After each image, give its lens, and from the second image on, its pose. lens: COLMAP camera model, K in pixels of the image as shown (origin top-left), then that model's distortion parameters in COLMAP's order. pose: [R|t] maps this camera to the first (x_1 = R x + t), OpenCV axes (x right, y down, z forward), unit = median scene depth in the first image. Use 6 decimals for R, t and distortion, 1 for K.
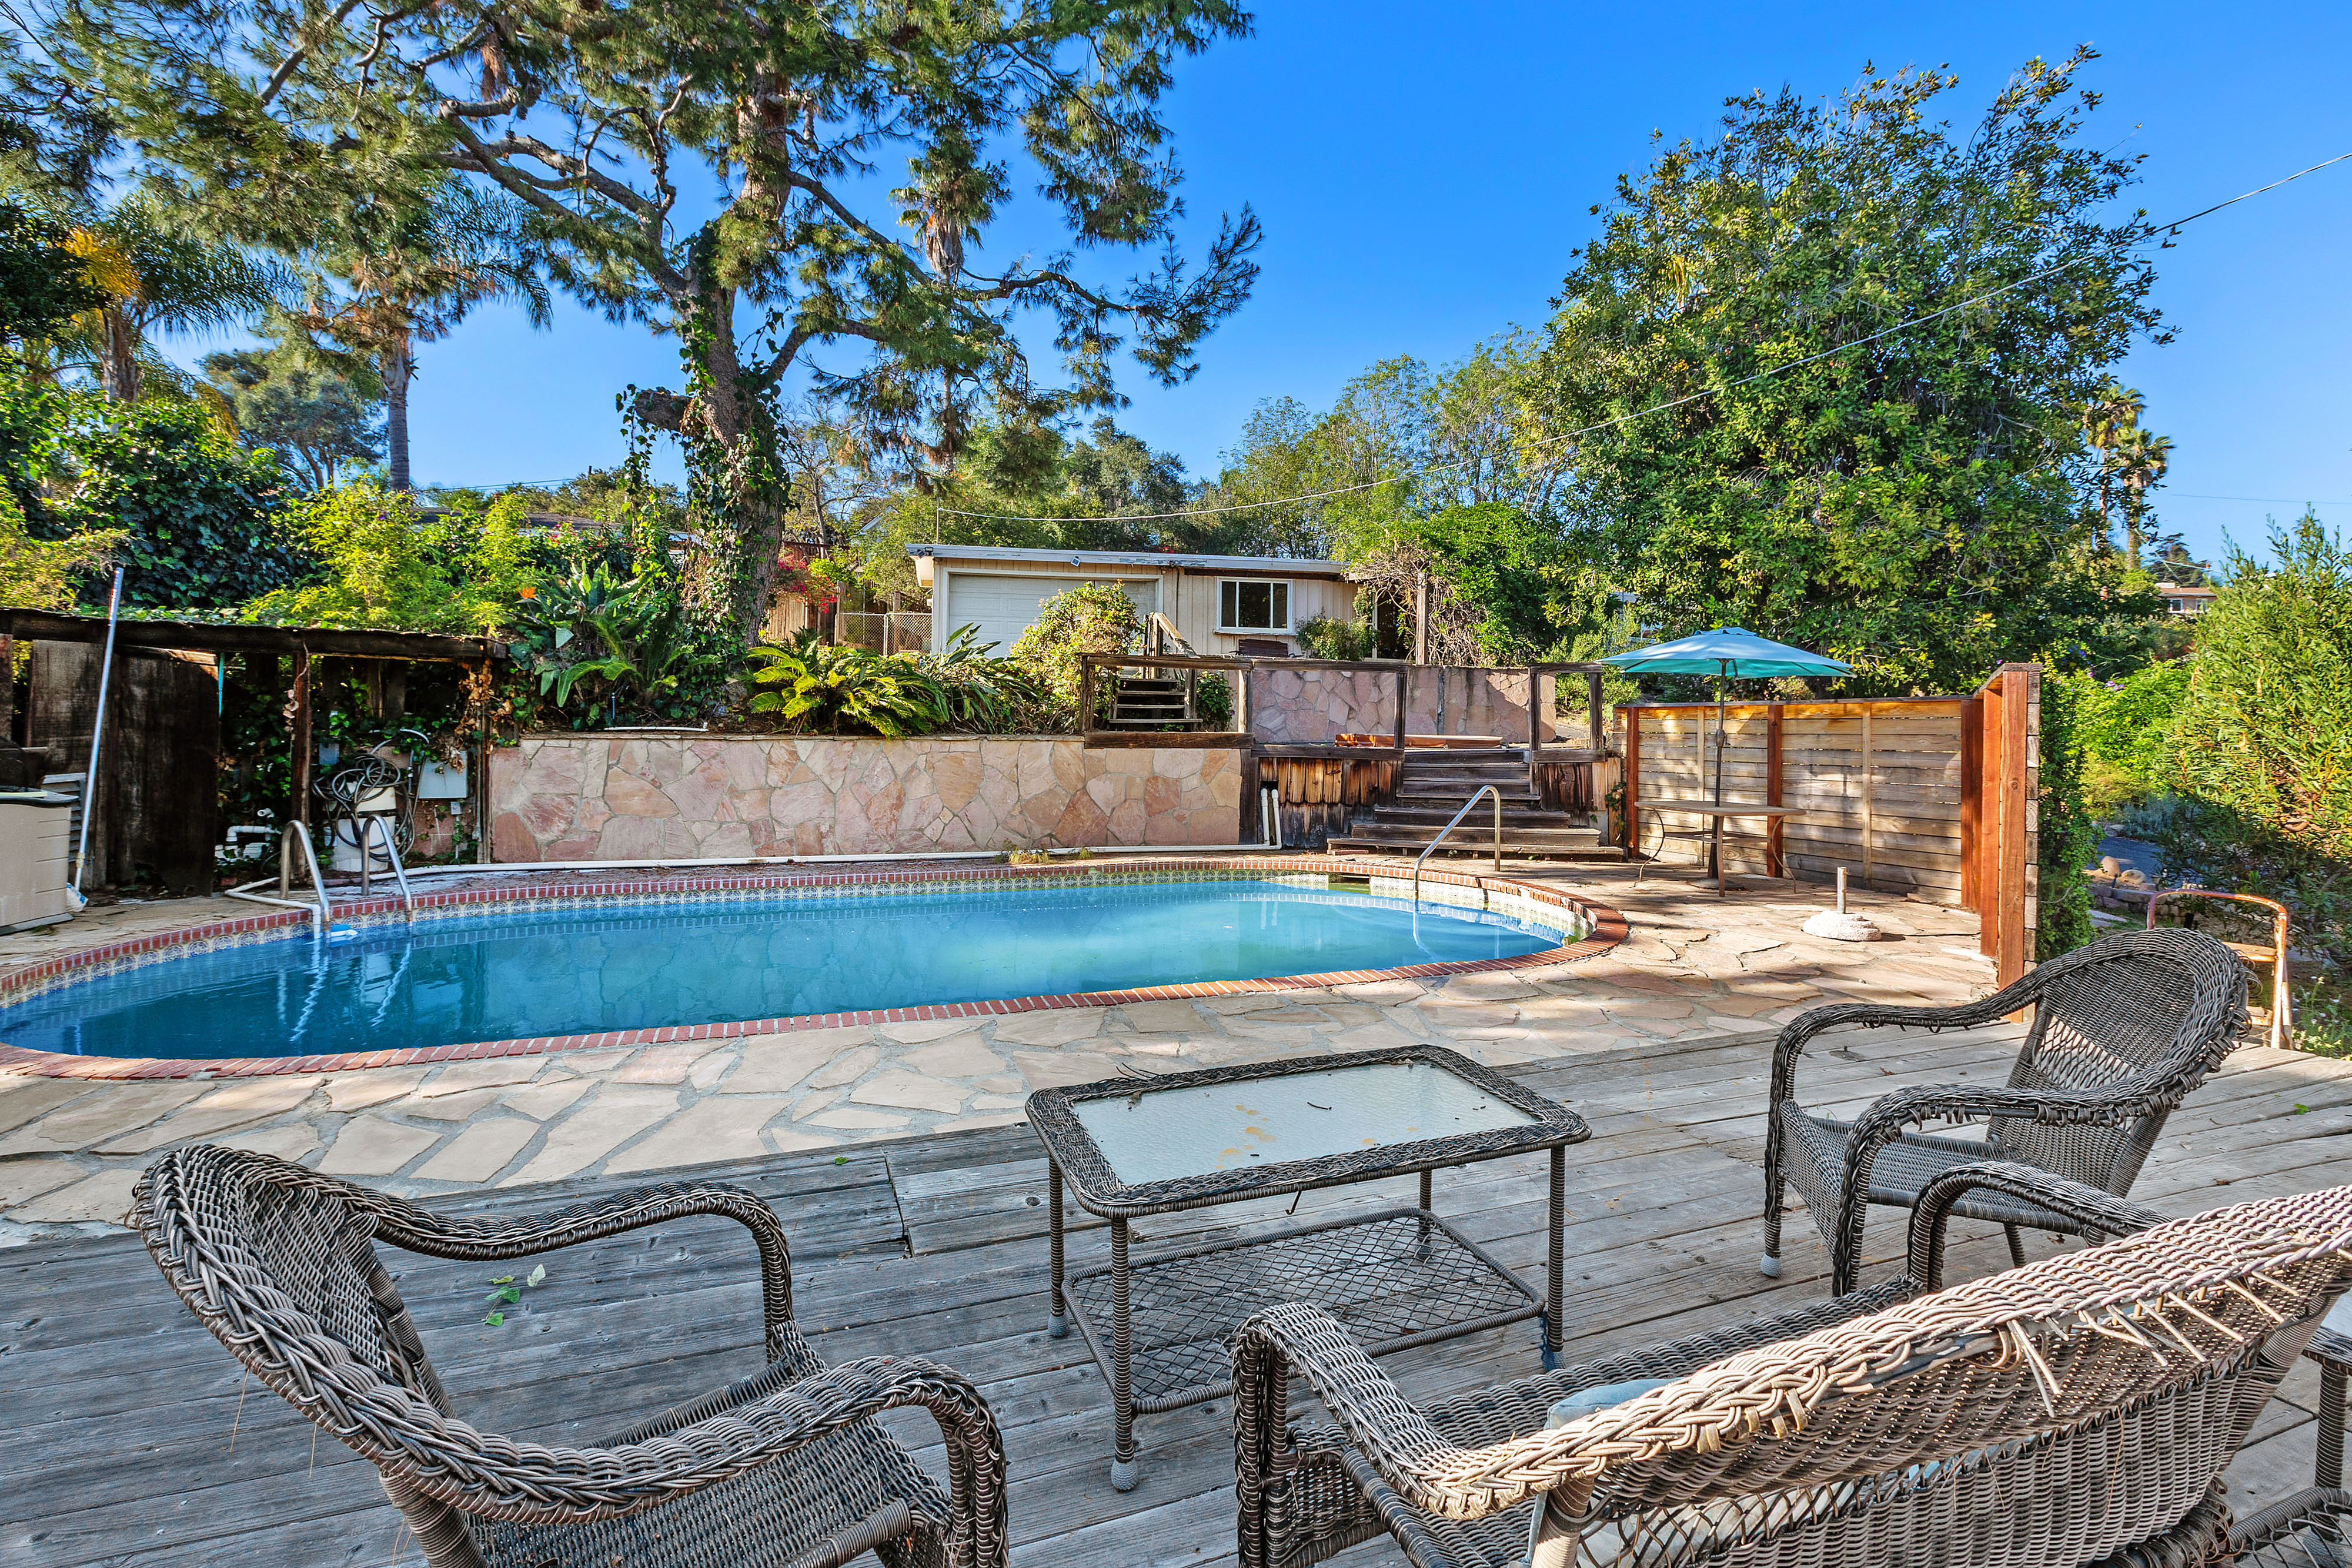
lens RADIAL K [[1076.7, 0, 1176.6], [0, 1076.7, 820.1], [0, 0, 1]] dist [-0.001813, 0.000162]
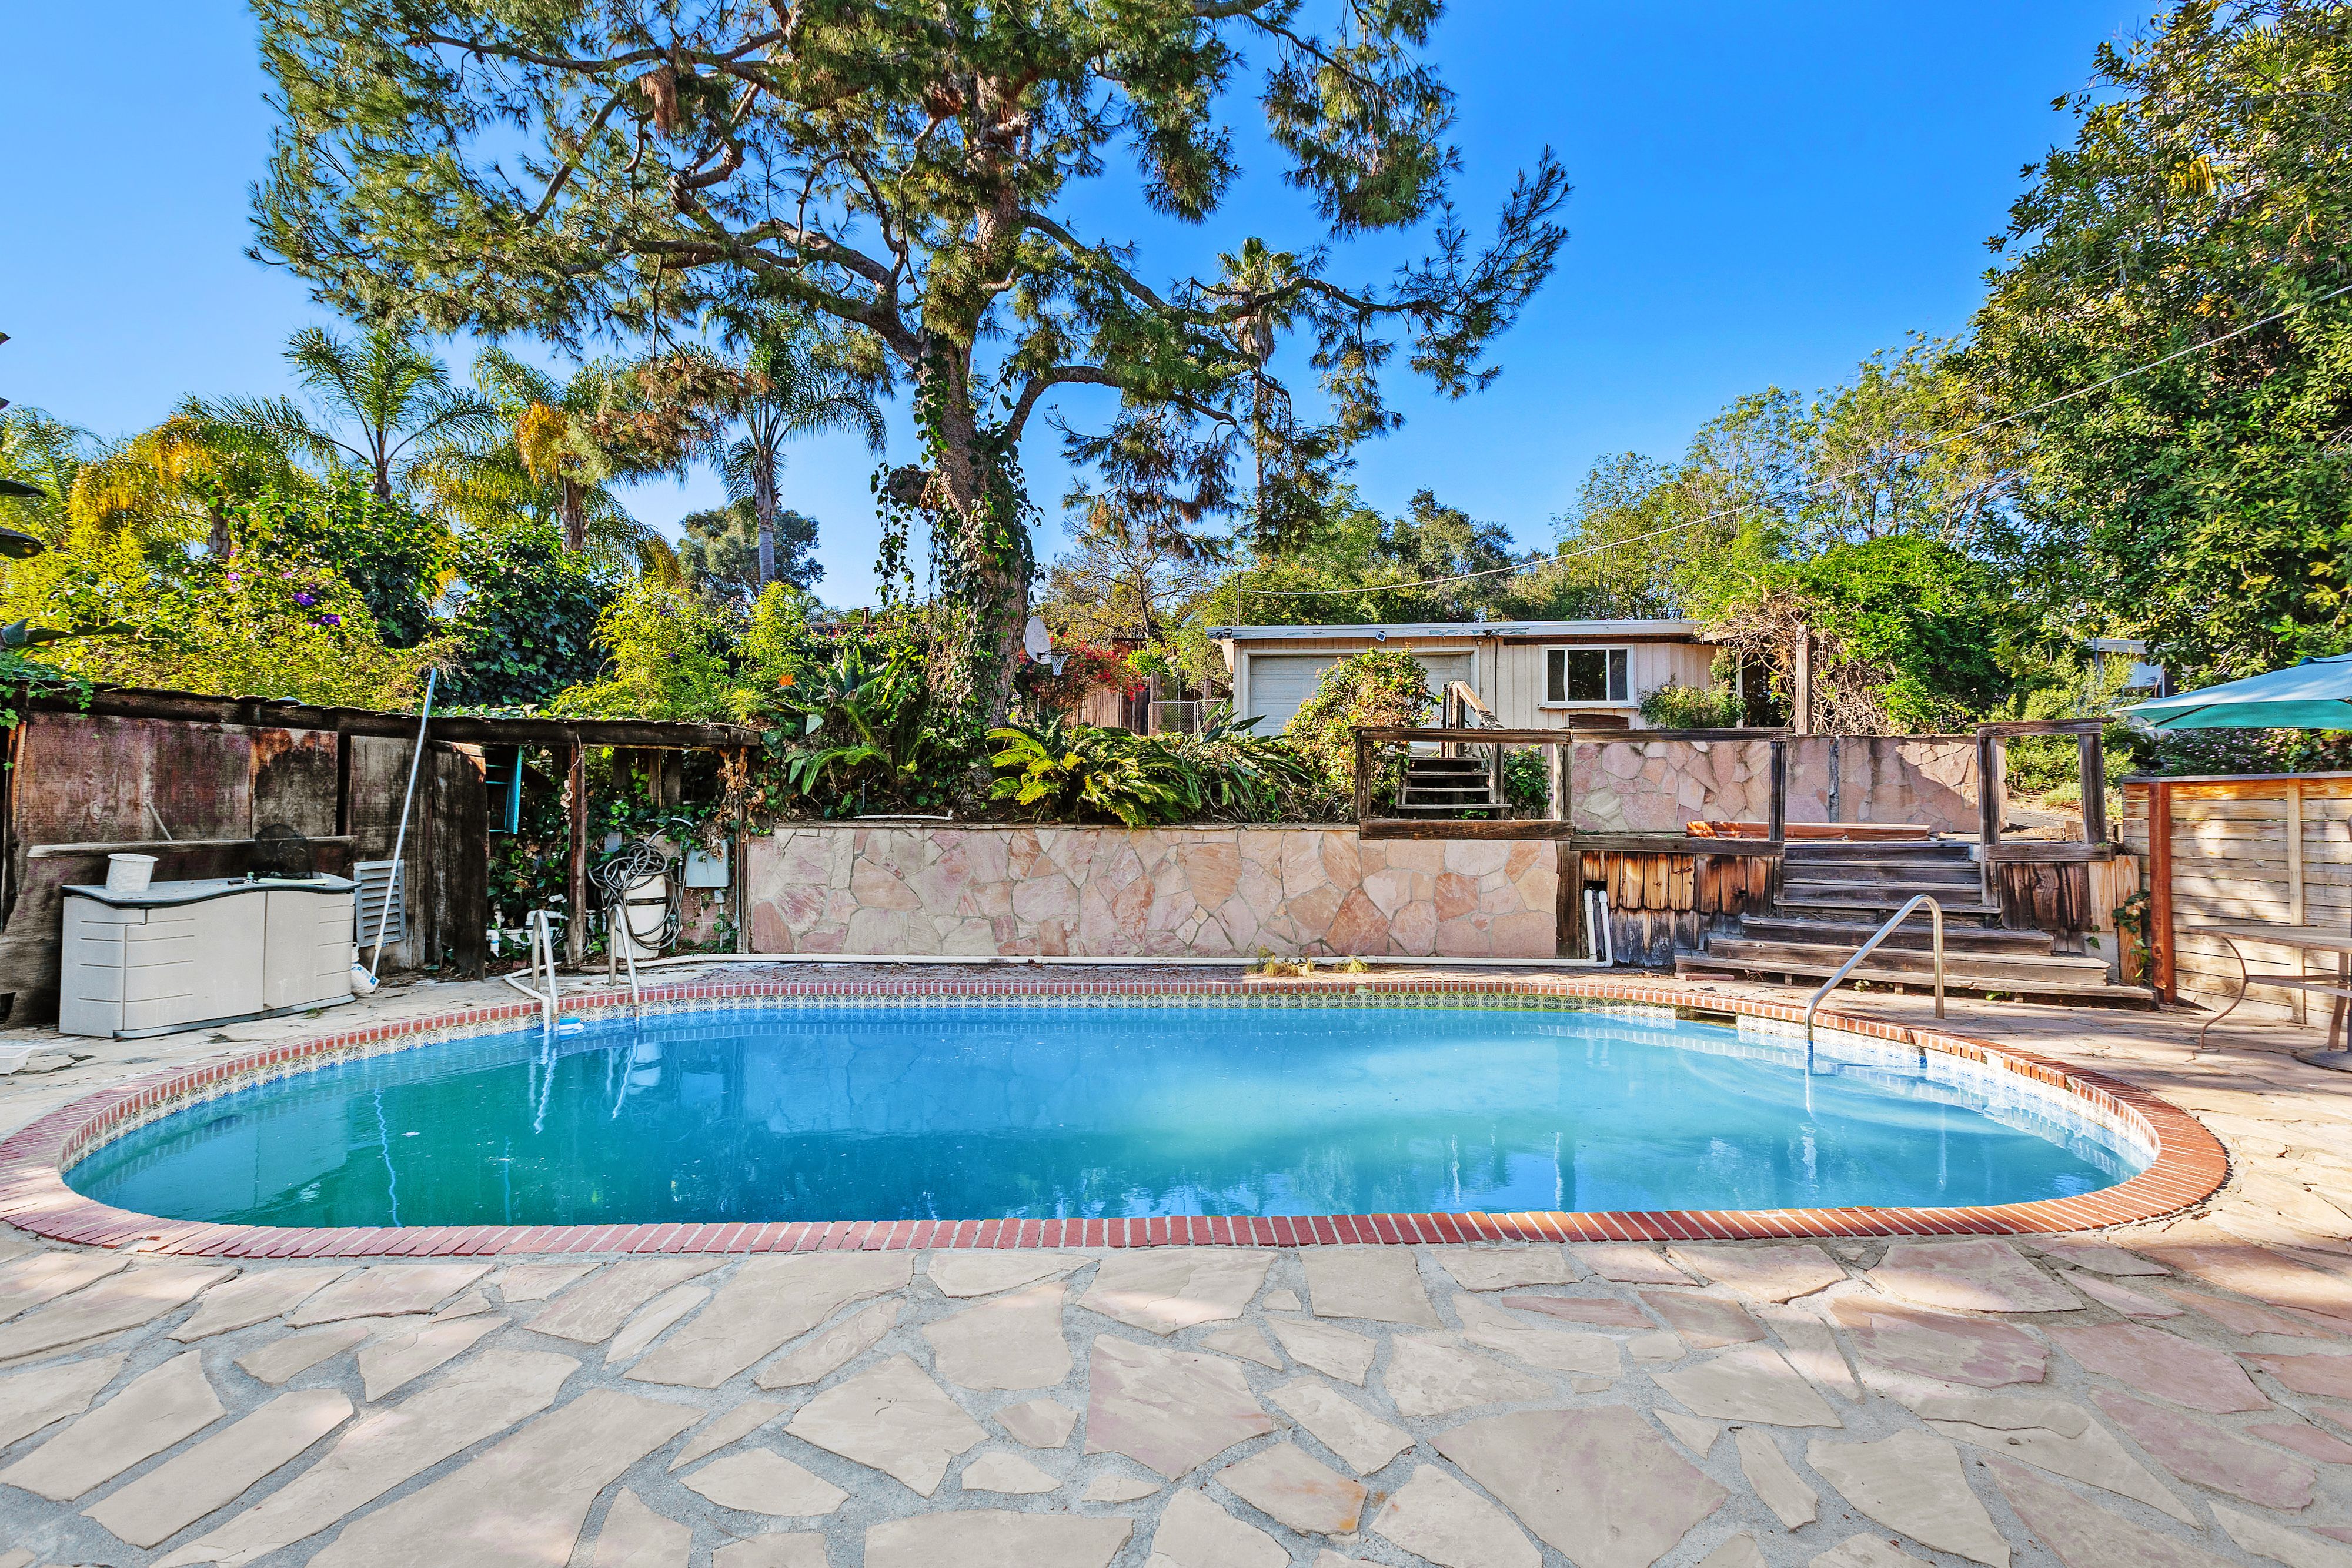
lens RADIAL K [[1076.7, 0, 1176.6], [0, 1076.7, 820.1], [0, 0, 1]] dist [-0.001813, 0.000162]
pose [[0.954560, -0.001511, -0.298015, 0.032469], [-0.022466, 0.996777, -0.077012, -0.014621], [0.297171, 0.080208, 0.951449, 0.169589]]
